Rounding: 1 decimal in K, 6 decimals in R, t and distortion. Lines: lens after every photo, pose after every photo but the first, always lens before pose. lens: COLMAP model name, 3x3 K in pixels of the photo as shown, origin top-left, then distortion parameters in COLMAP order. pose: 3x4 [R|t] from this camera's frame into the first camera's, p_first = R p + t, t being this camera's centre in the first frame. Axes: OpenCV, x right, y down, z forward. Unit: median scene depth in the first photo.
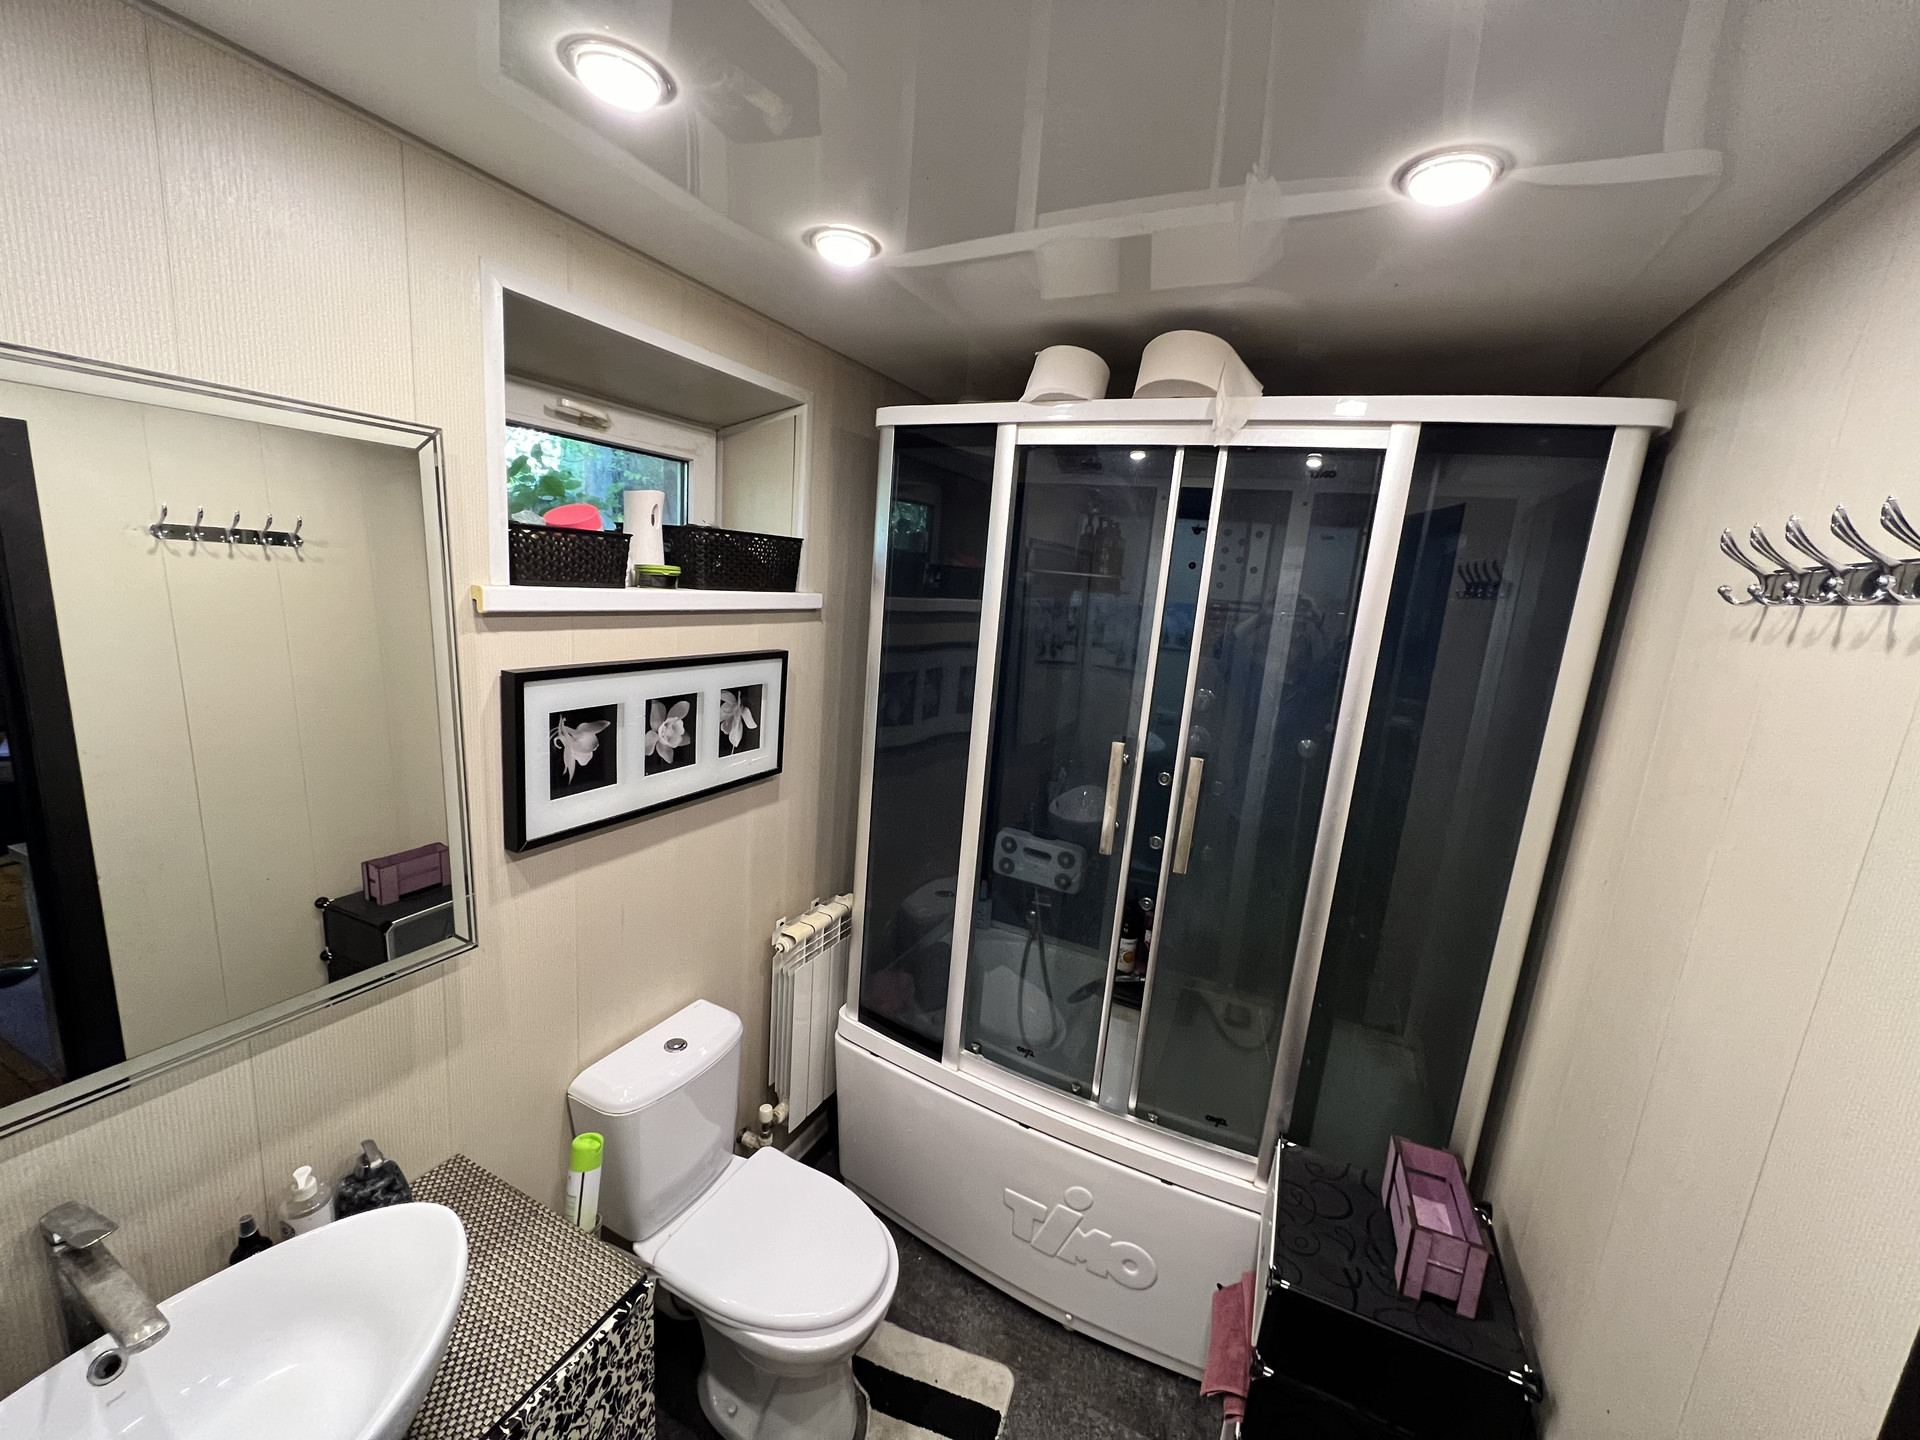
lens RADIAL K [[766.0, 0, 952.5], [0, 766.0, 725.0], [0, 0, 1]] dist [-0.000574, 0.000340]
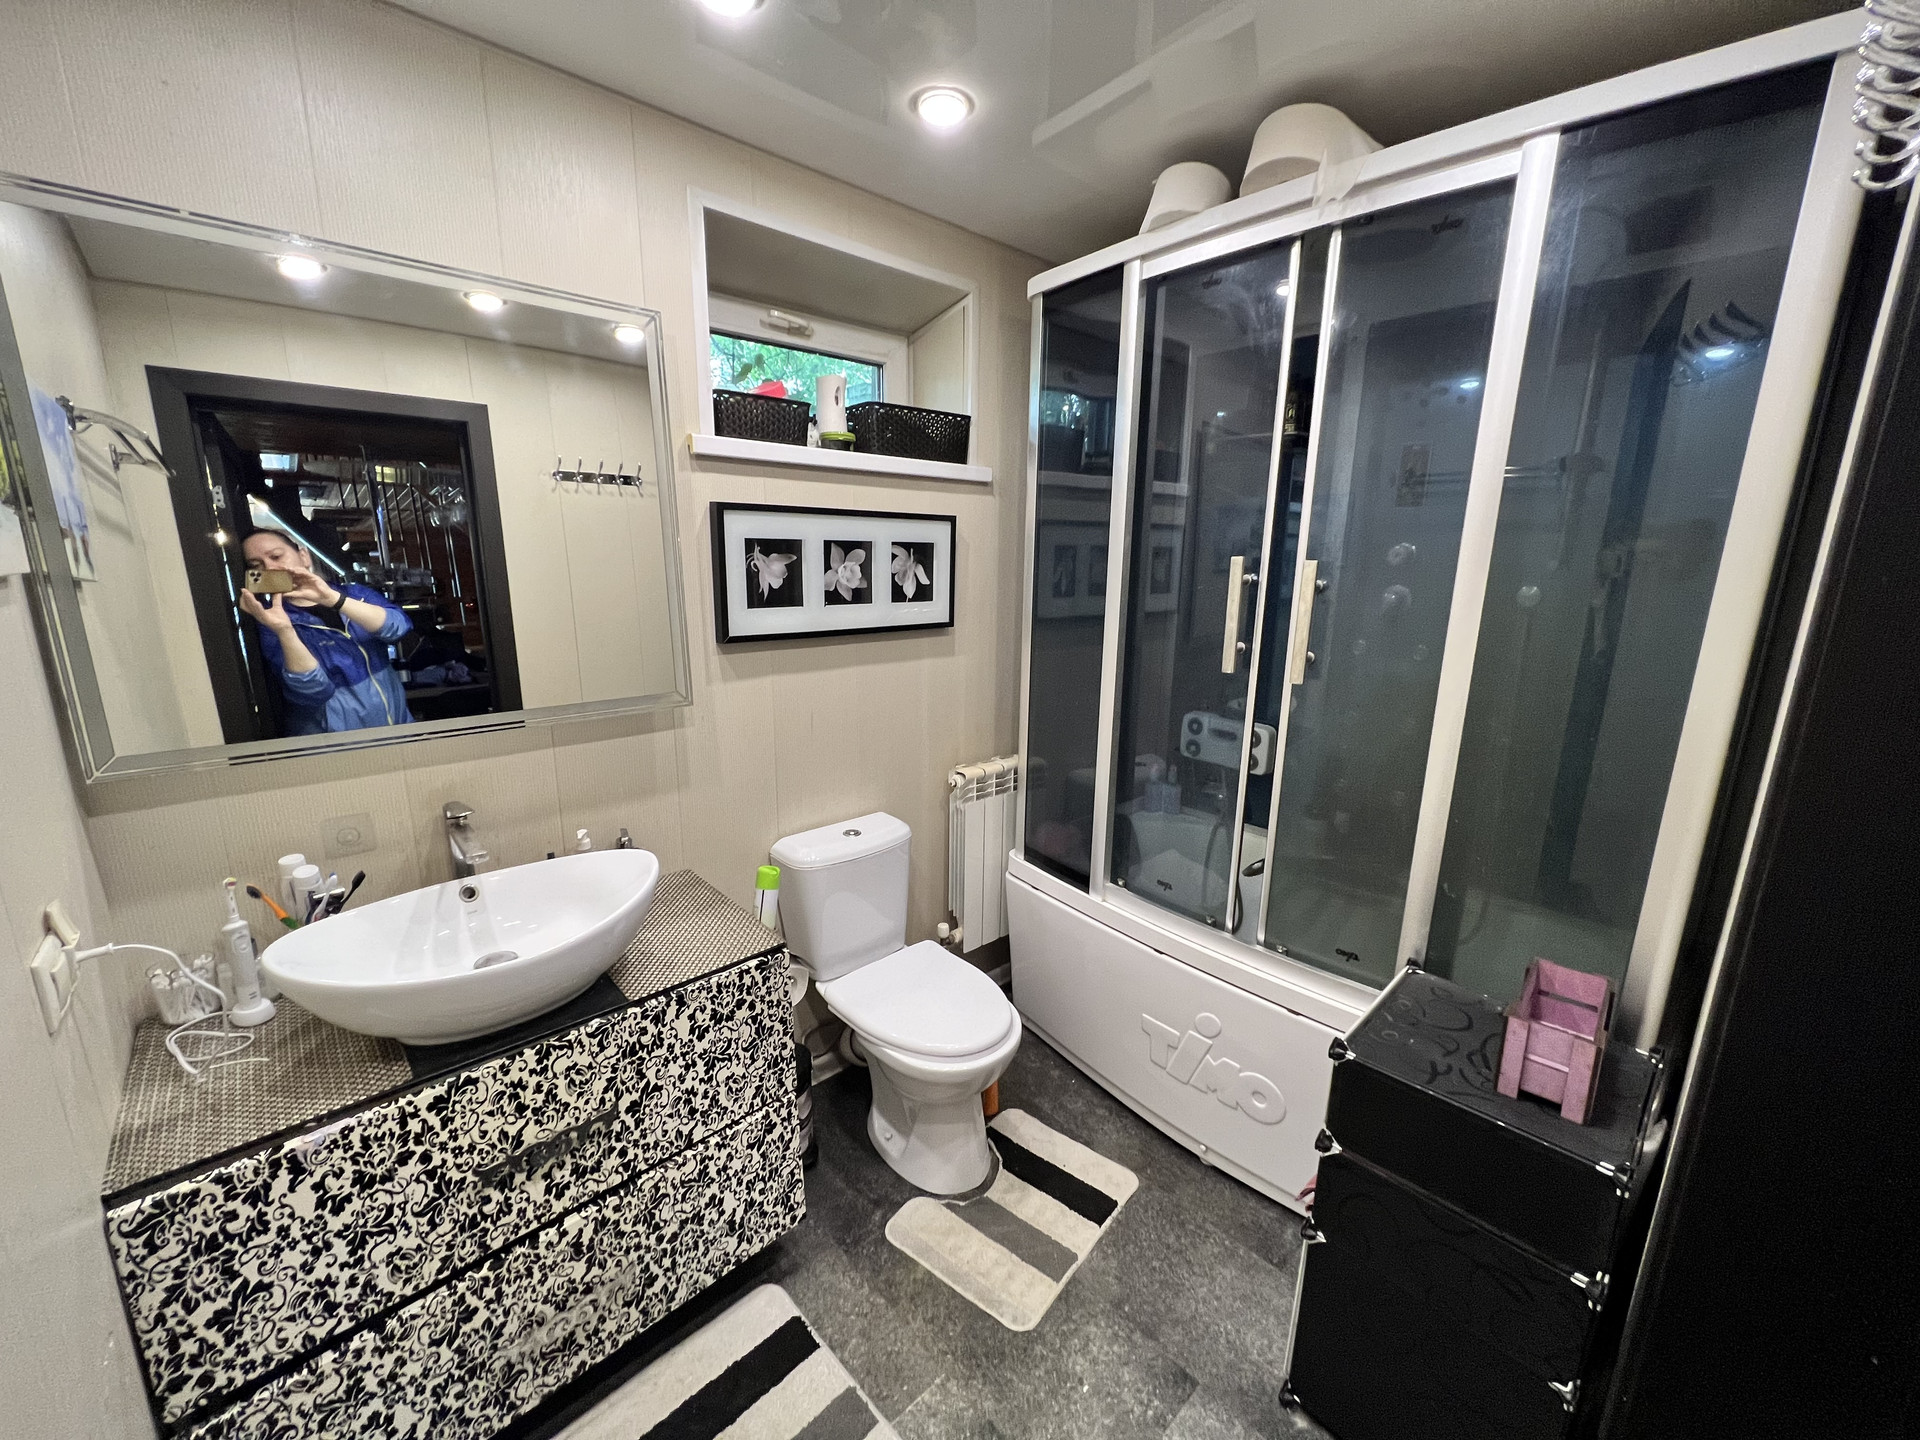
lens RADIAL K [[766.0, 0, 952.5], [0, 766.0, 725.0], [0, 0, 1]] dist [-0.000574, 0.000340]
pose [[0.925703, 0.015855, -0.377919, 0.243663], [-0.011613, 0.999841, 0.013499, 0.225762], [0.378073, -0.008107, 0.925740, -0.067110]]
